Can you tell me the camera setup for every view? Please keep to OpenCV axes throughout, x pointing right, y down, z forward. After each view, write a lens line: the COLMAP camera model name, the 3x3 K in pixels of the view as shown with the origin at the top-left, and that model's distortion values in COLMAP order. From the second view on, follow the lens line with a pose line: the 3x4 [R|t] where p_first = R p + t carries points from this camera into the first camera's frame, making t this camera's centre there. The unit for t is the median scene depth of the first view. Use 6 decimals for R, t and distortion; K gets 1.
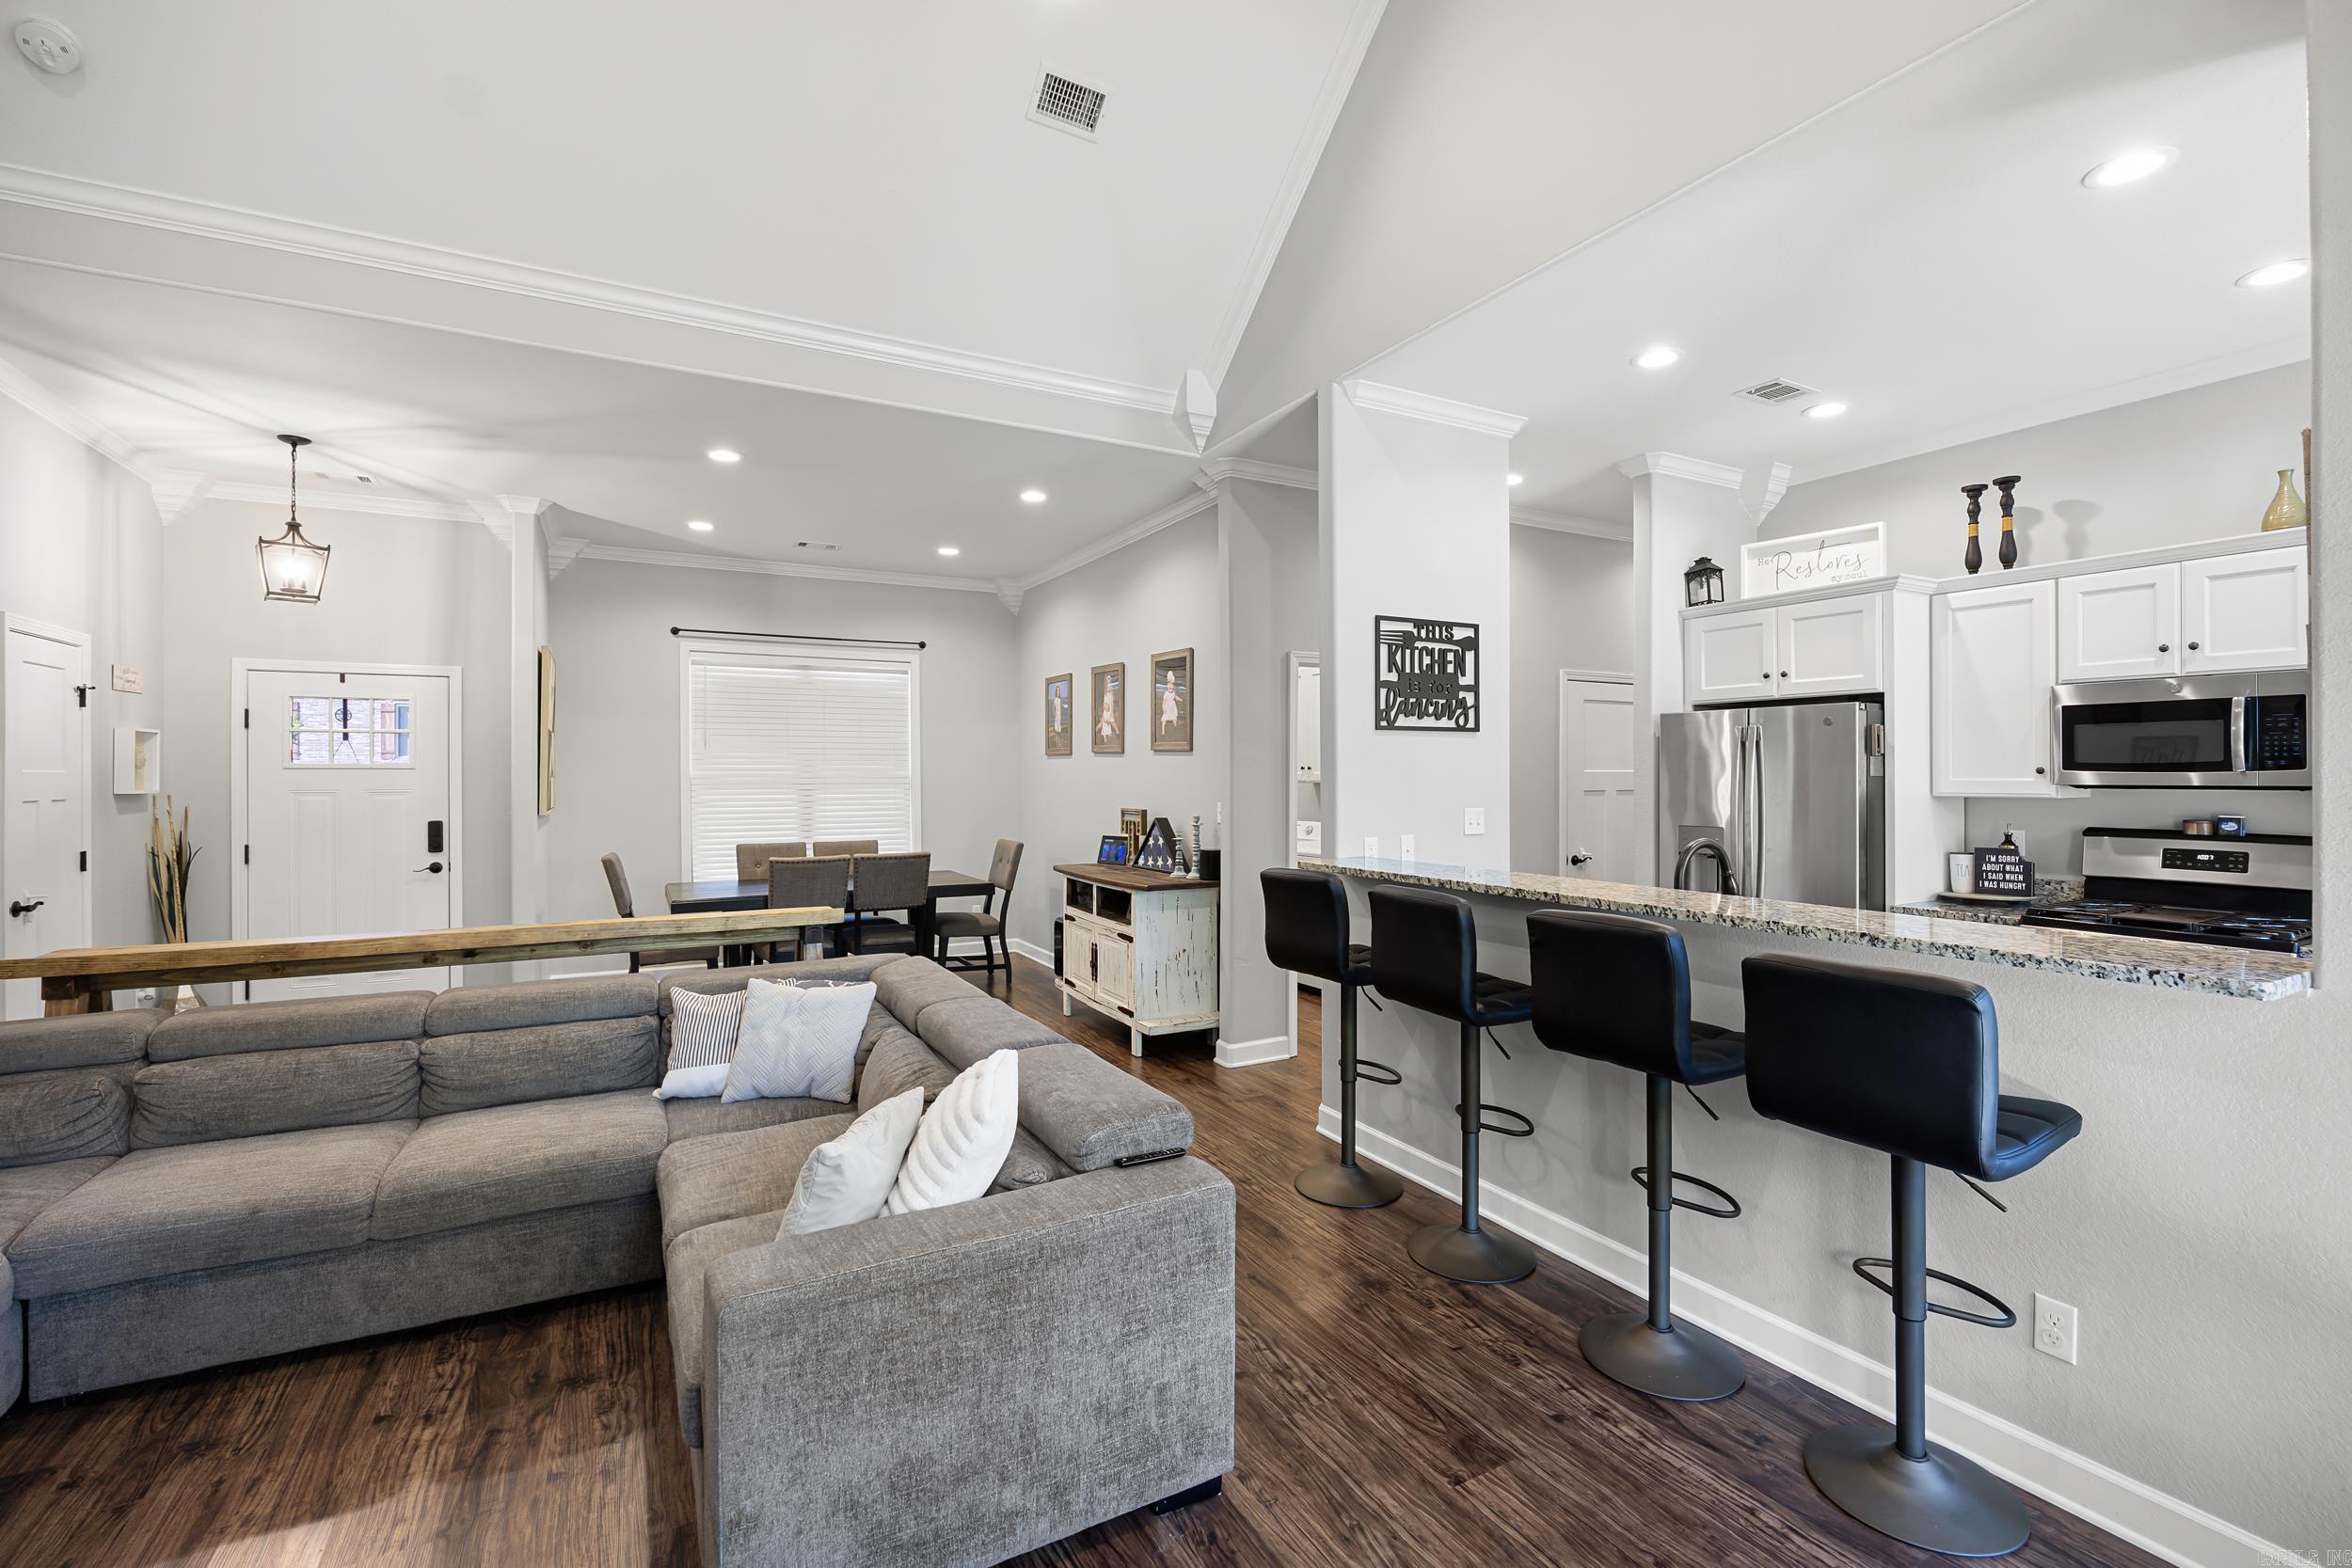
lens RADIAL K [[1020.1, 0, 1167.5], [0, 1020.1, 771.2], [0, 0, 1]] dist [-0.006546, -0.000235]
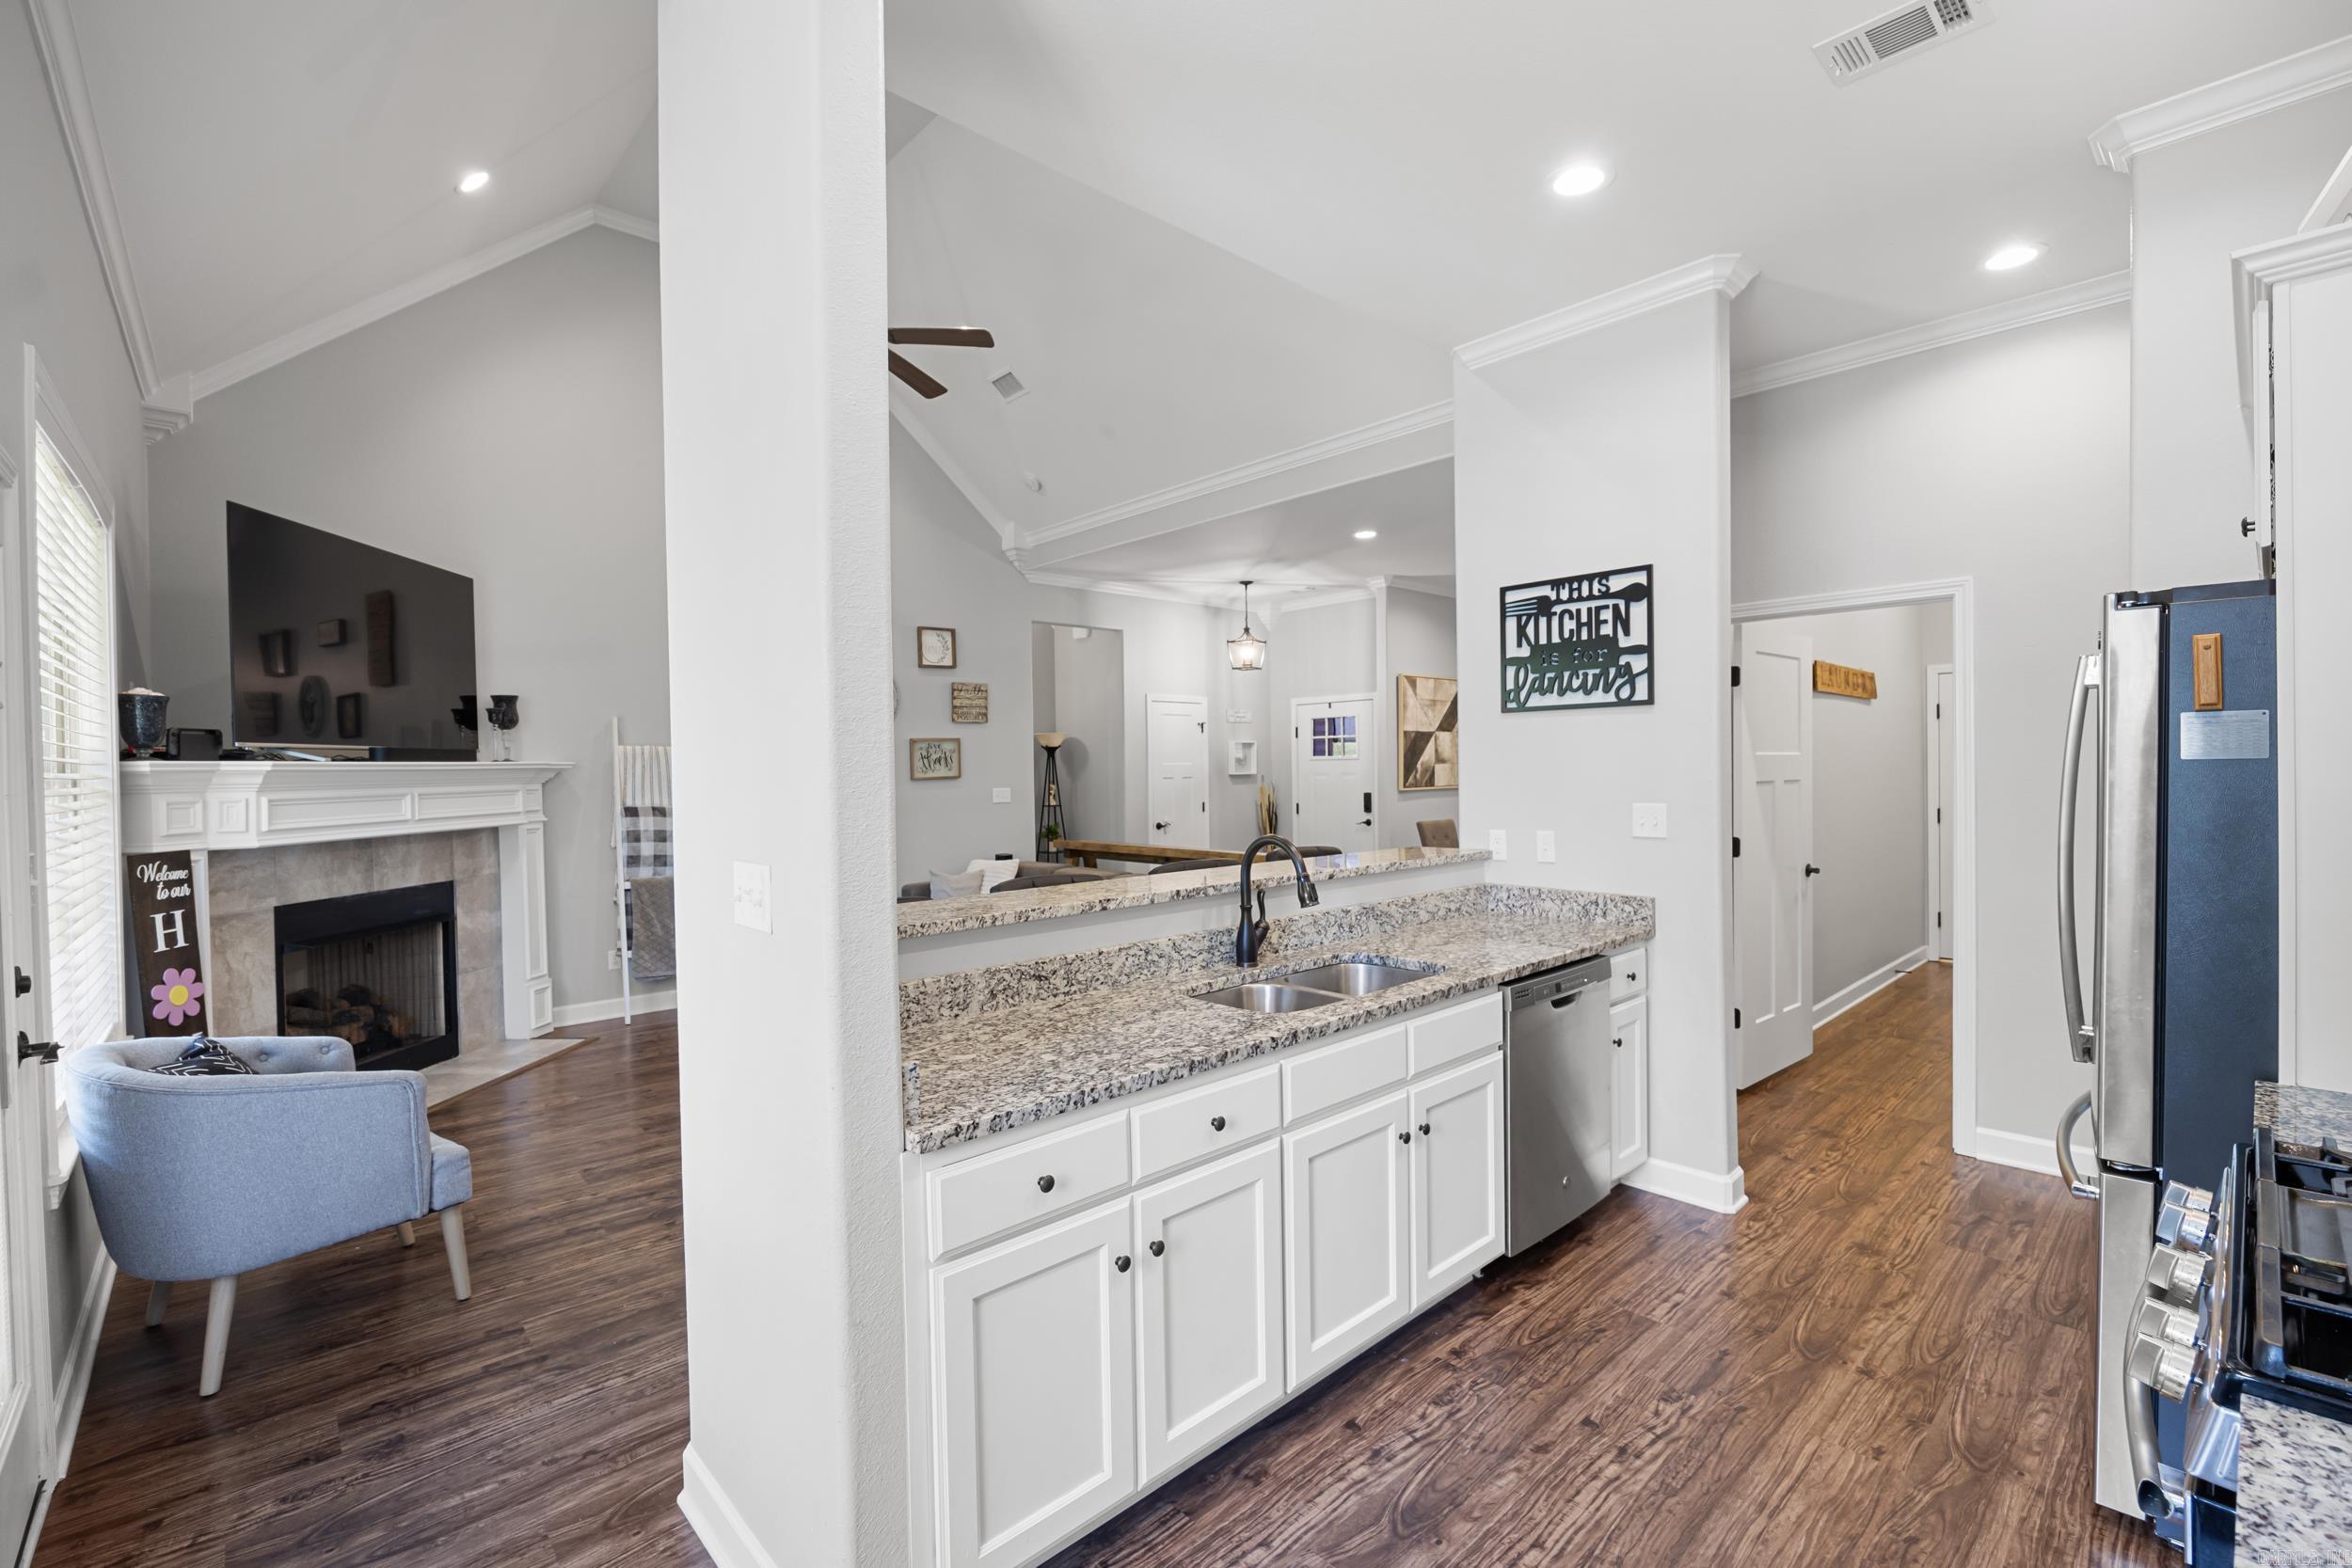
lens RADIAL K [[1001.0, 0, 1190.4], [0, 1001.0, 779.6], [0, 0, 1]] dist [-0.016515, 0.000734]
pose [[0.250045, 0.011135, -0.968170, 0.956543], [0.018032, 0.999707, 0.016155, -0.000703], [0.968066, -0.021498, 0.249771, 0.481495]]
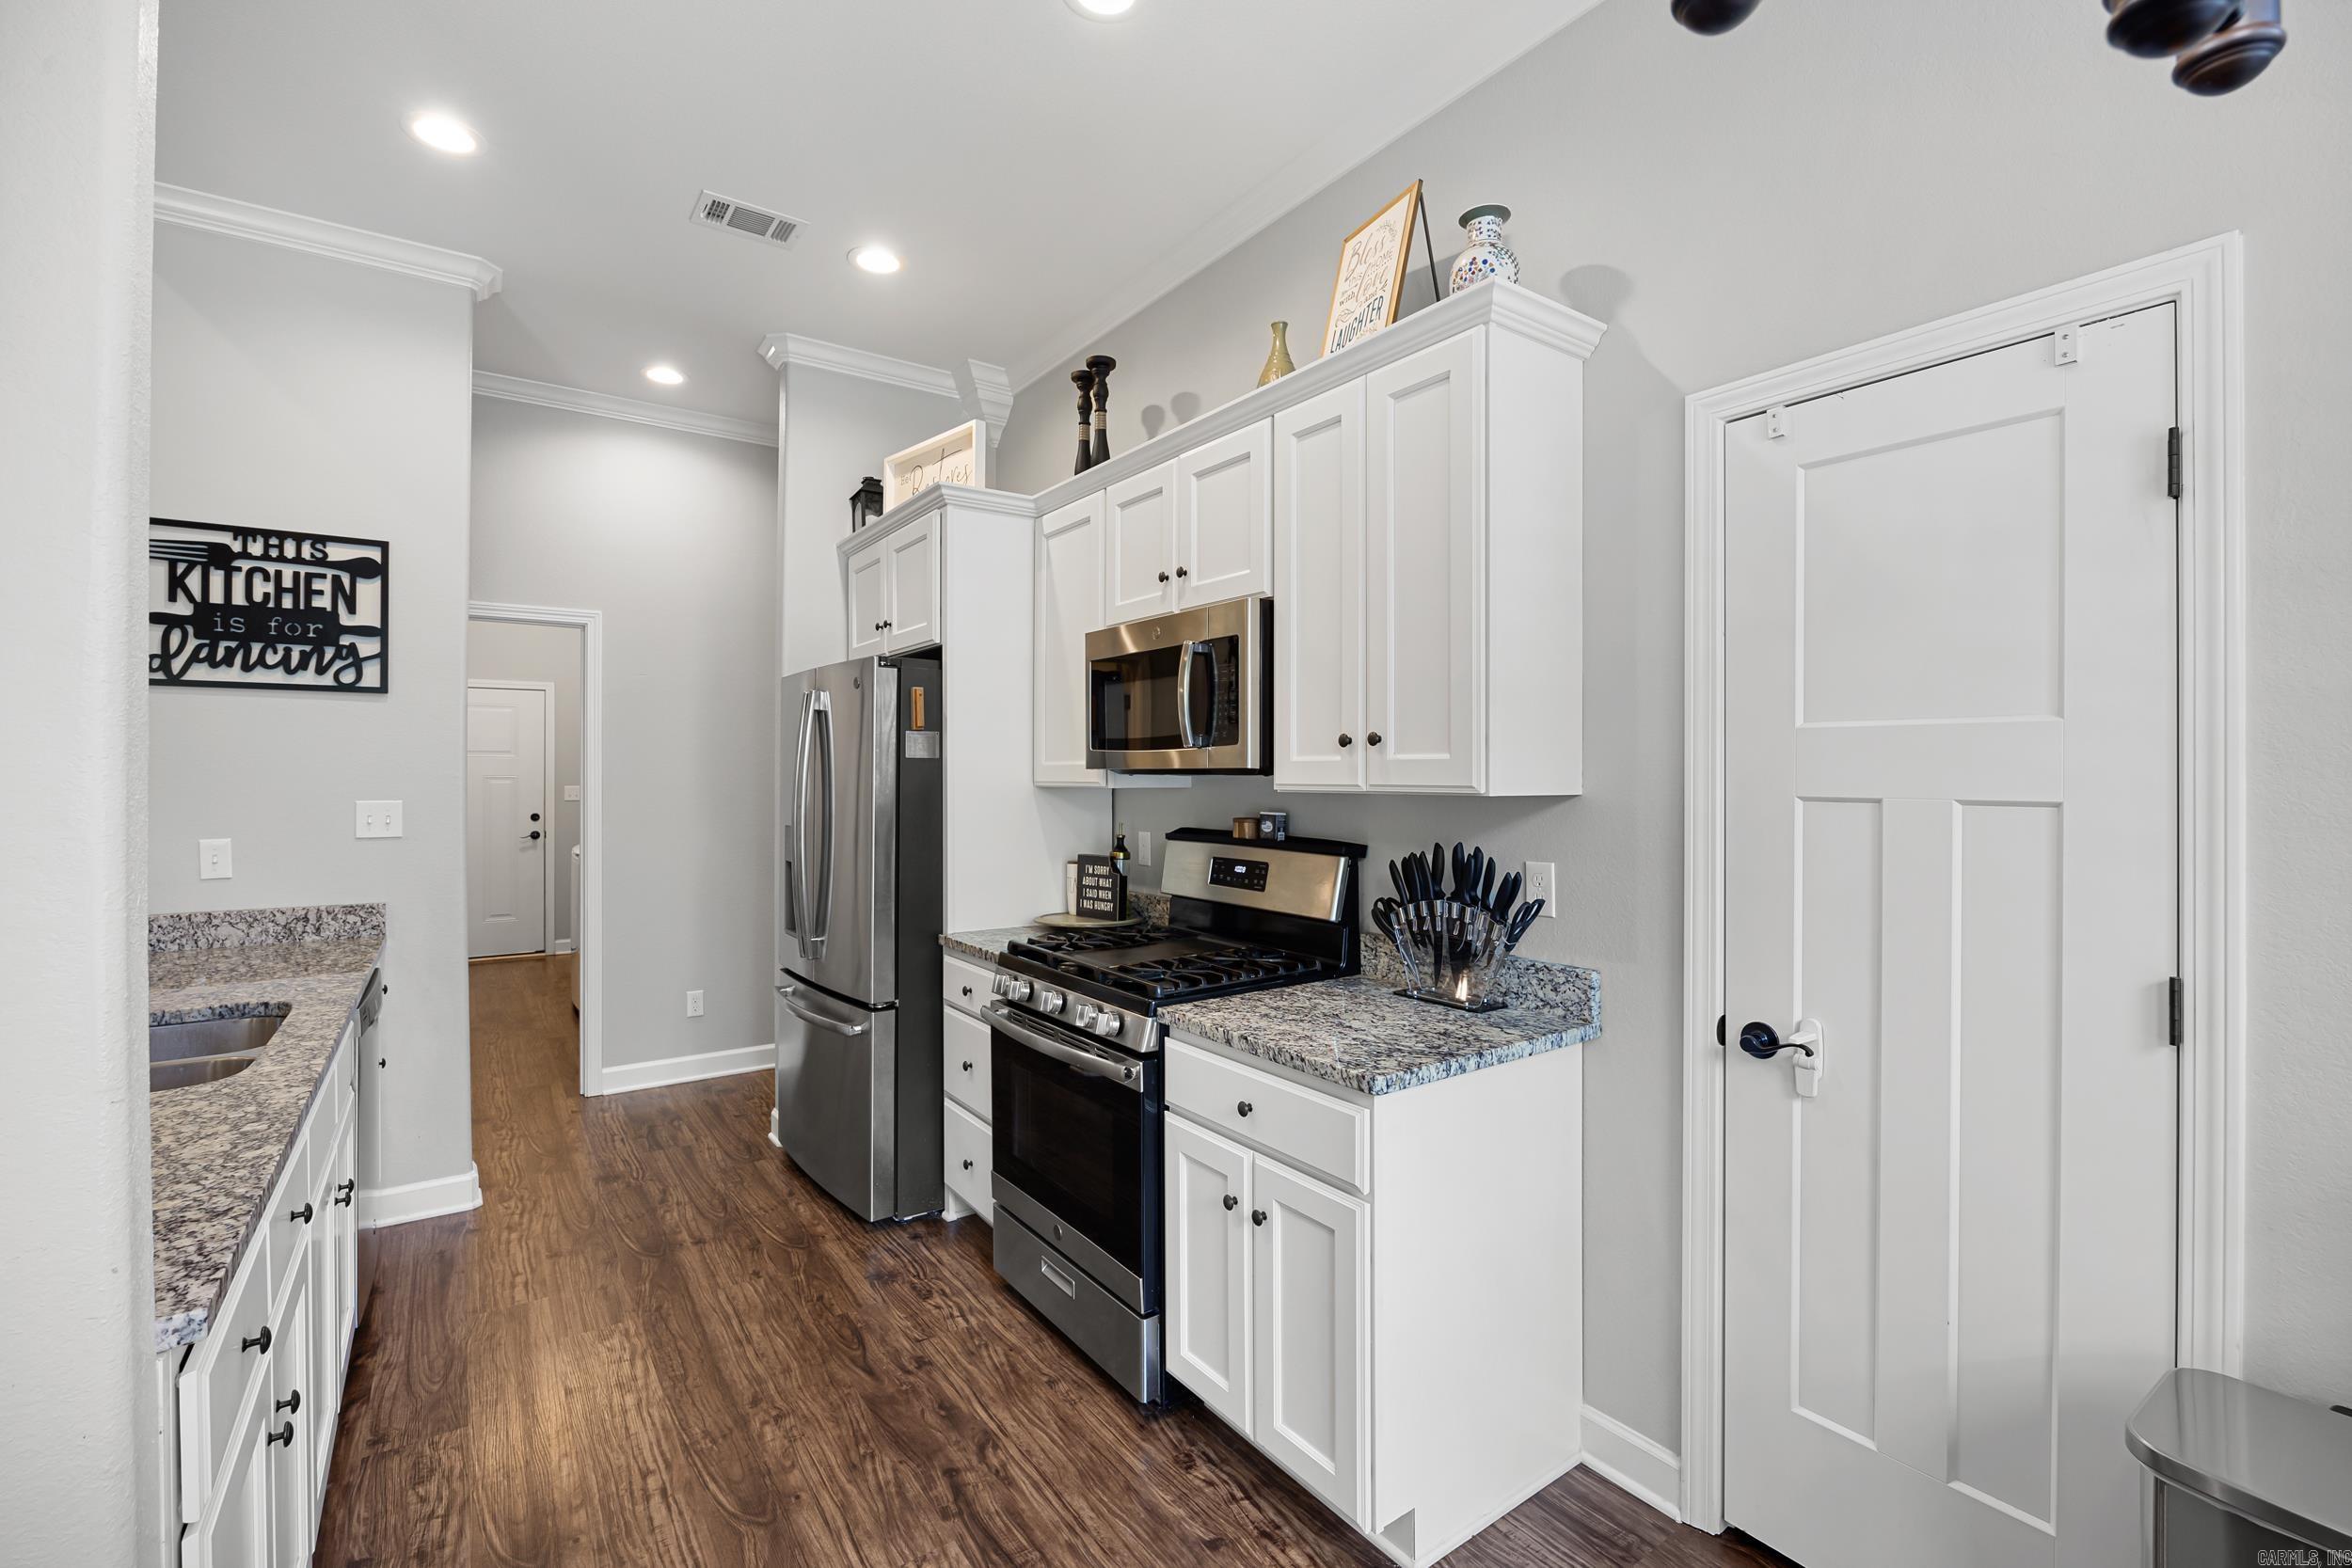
lens RADIAL K [[1020.1, 0, 1167.5], [0, 1020.1, 771.2], [0, 0, 1]] dist [-0.006546, -0.000235]
pose [[0.994107, 0.004733, 0.108300, 0.777776], [-0.004766, 0.999989, 0.000049, 0.012934], [-0.108299, -0.000565, 0.994118, 0.243126]]
